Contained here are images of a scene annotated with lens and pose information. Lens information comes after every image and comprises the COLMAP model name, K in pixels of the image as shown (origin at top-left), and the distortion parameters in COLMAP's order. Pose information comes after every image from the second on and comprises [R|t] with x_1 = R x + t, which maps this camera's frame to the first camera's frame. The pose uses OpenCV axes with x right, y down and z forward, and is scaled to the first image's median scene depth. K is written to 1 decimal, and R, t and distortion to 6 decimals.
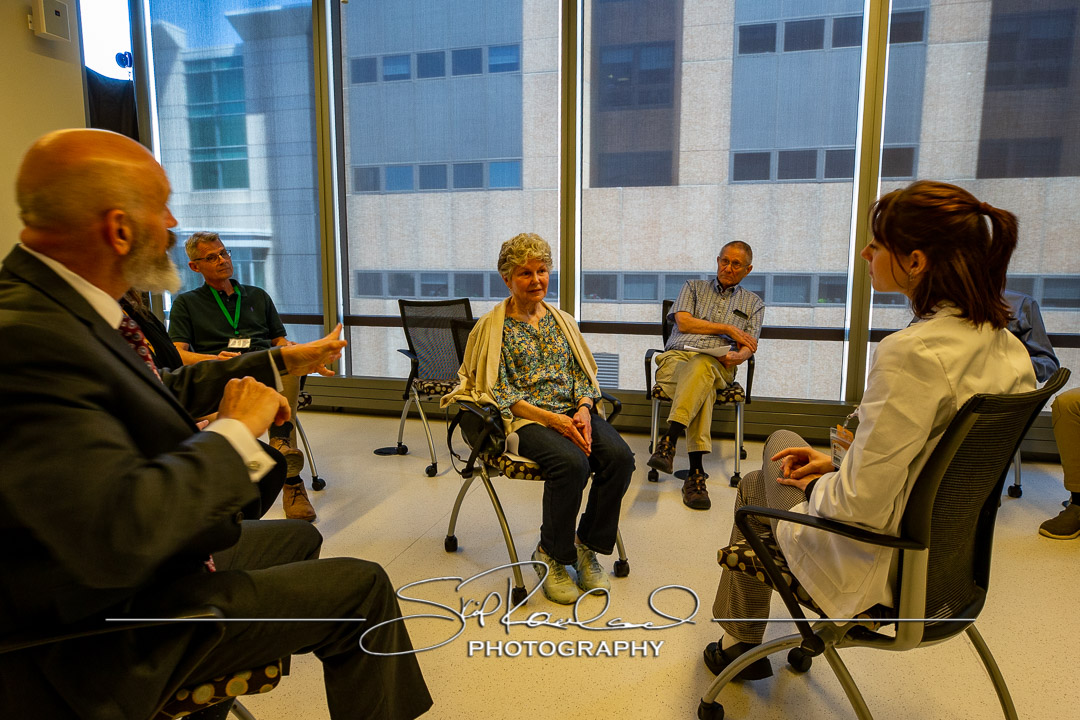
lens RADIAL K [[674.0, 0, 545.9], [0, 674.0, 357.9], [0, 0, 1]] dist [-0.027053, 0.016978]
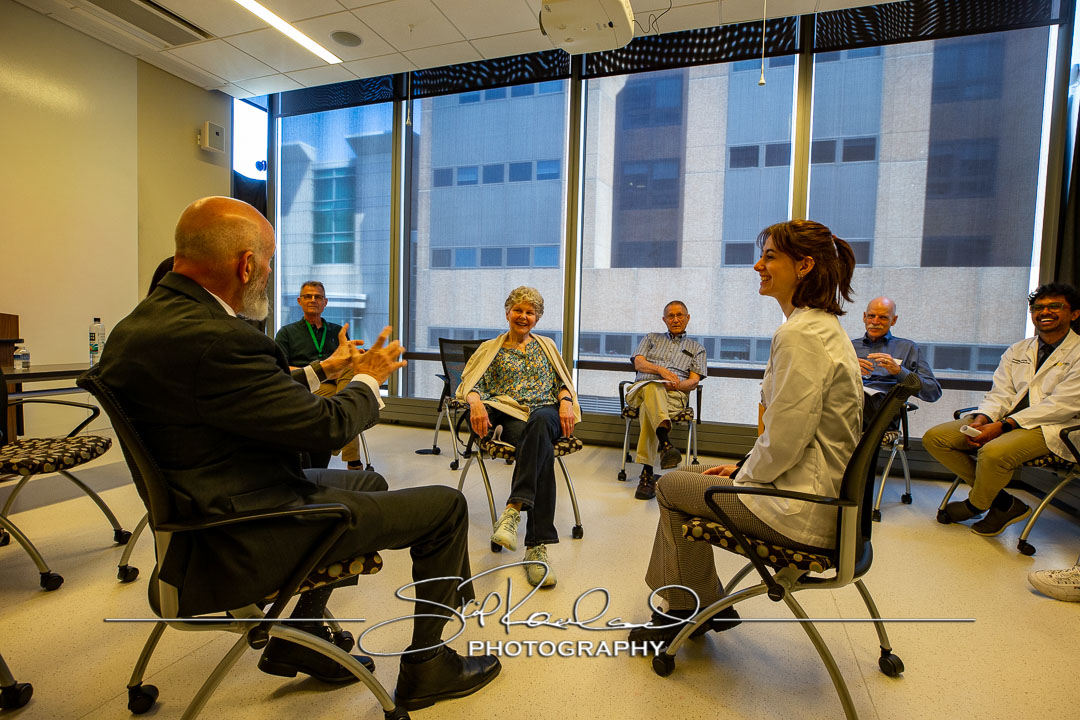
lens RADIAL K [[534.4, 0, 544.9], [0, 534.4, 359.6], [0, 0, 1]] dist [-0.039483, 0.015404]
pose [[0.997377, 0.030990, -0.065417, 0.011375], [-0.036046, 0.996334, -0.077584, 0.005715], [0.062772, 0.079739, 0.994837, -0.007909]]
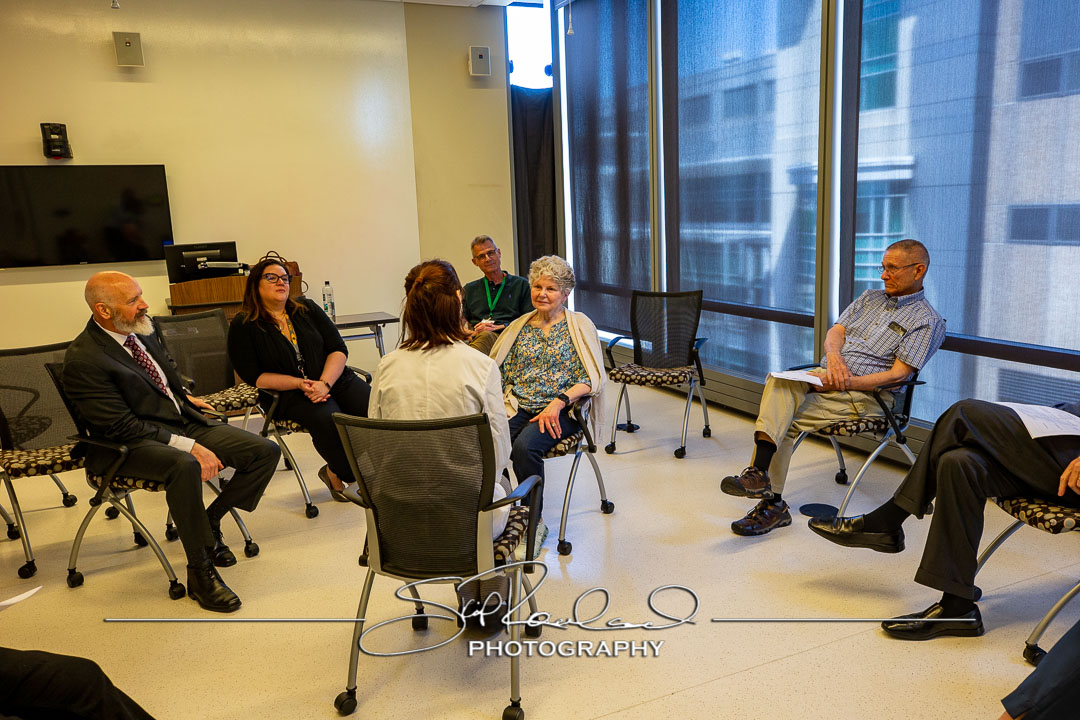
lens RADIAL K [[835.4, 0, 539.0], [0, 835.4, 357.8], [0, 0, 1]] dist [0.005727, 0.003289]
pose [[0.639195, 0.110760, -0.761027, 0.128556], [-0.064634, 0.993810, 0.090353, -0.016000], [0.766324, -0.008565, 0.642397, 0.004399]]
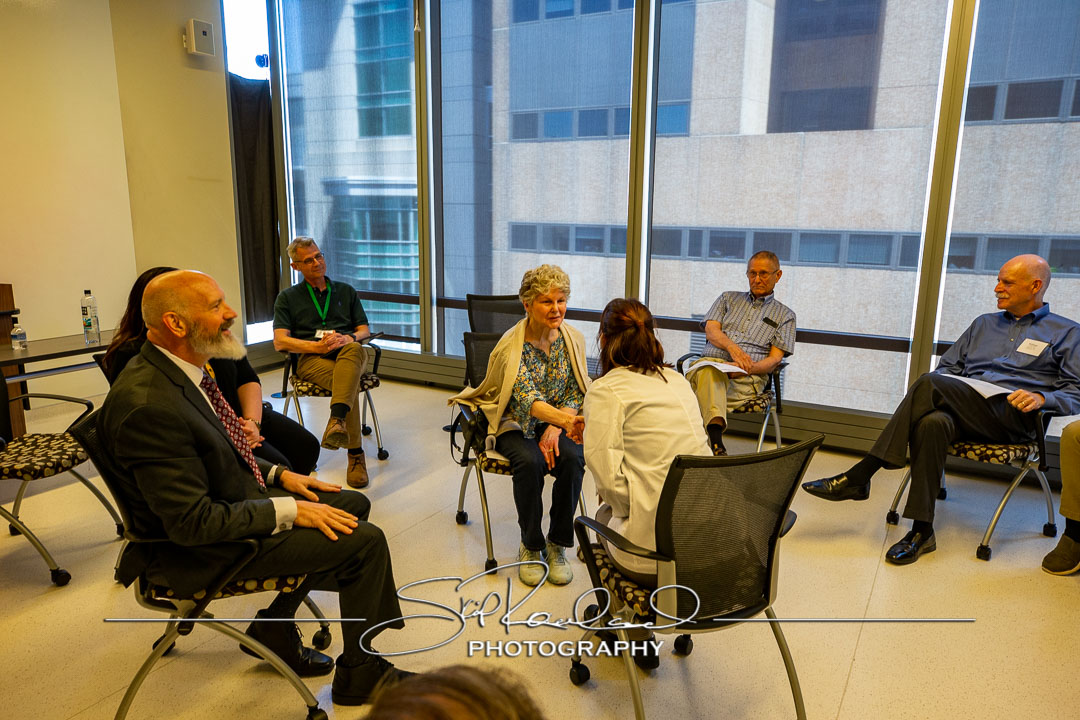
lens RADIAL K [[735.6, 0, 544.2], [0, 735.6, 359.4], [0, 0, 1]] dist [-0.003967, 0.022273]
pose [[0.968917, 0.060132, -0.239966, 0.036253], [-0.044501, 0.996551, 0.070038, -0.012537], [0.243350, -0.057182, 0.968252, -0.026660]]
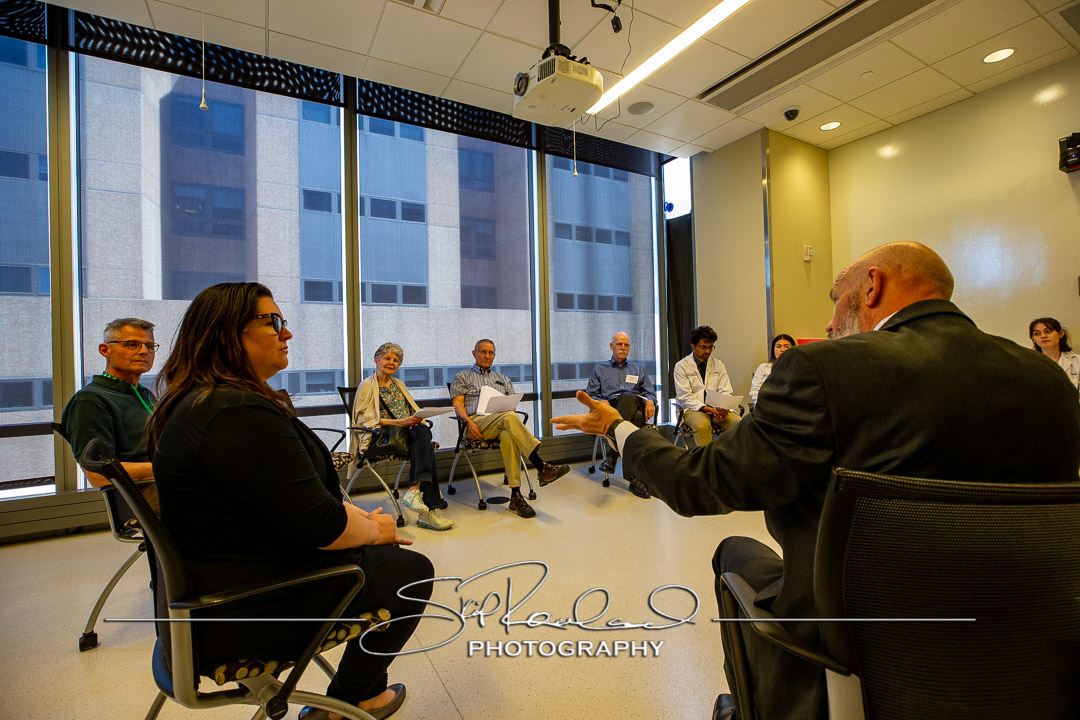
lens RADIAL K [[492.5, 0, 544.2], [0, 492.5, 358.5], [0, 0, 1]] dist [-0.042810, 0.013787]
pose [[0.704173, -0.019846, 0.709751, -0.072489], [0.125552, 0.987338, -0.096958, -0.001308], [-0.698840, 0.157386, 0.697748, 0.026669]]
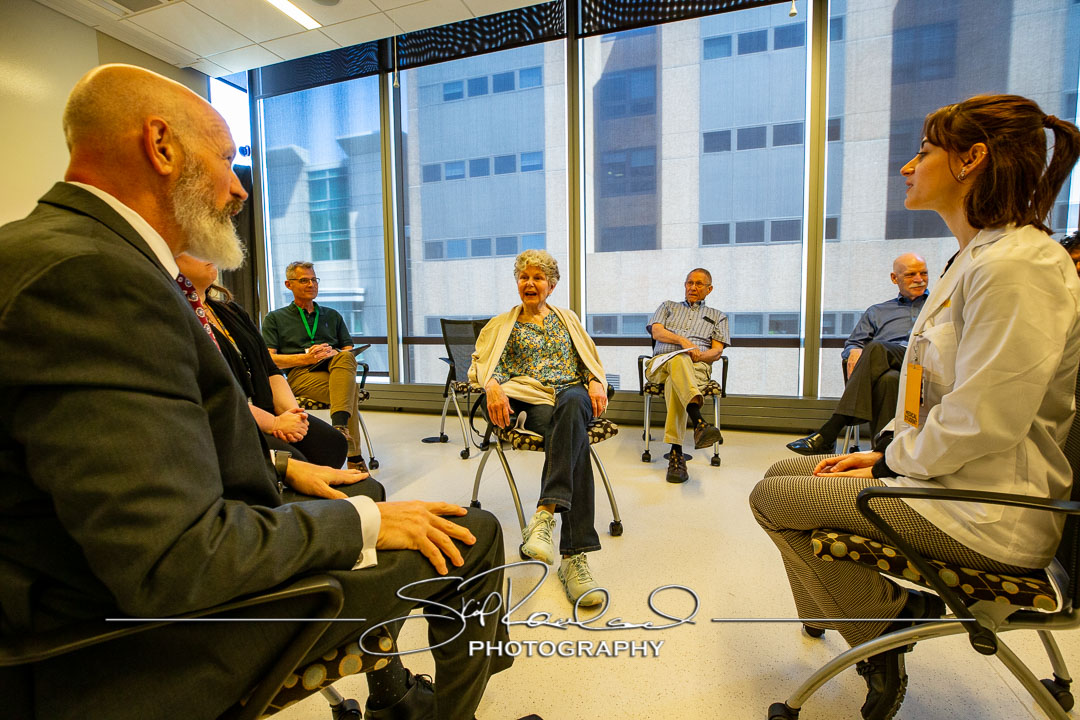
lens RADIAL K [[492.5, 0, 544.2], [0, 492.5, 358.5], [0, 0, 1]] dist [-0.042810, 0.013787]
pose [[0.998937, -0.012596, -0.044332, 0.002782], [0.010553, 0.998885, -0.046023, 0.005775], [0.044862, 0.045507, 0.997956, 0.016357]]
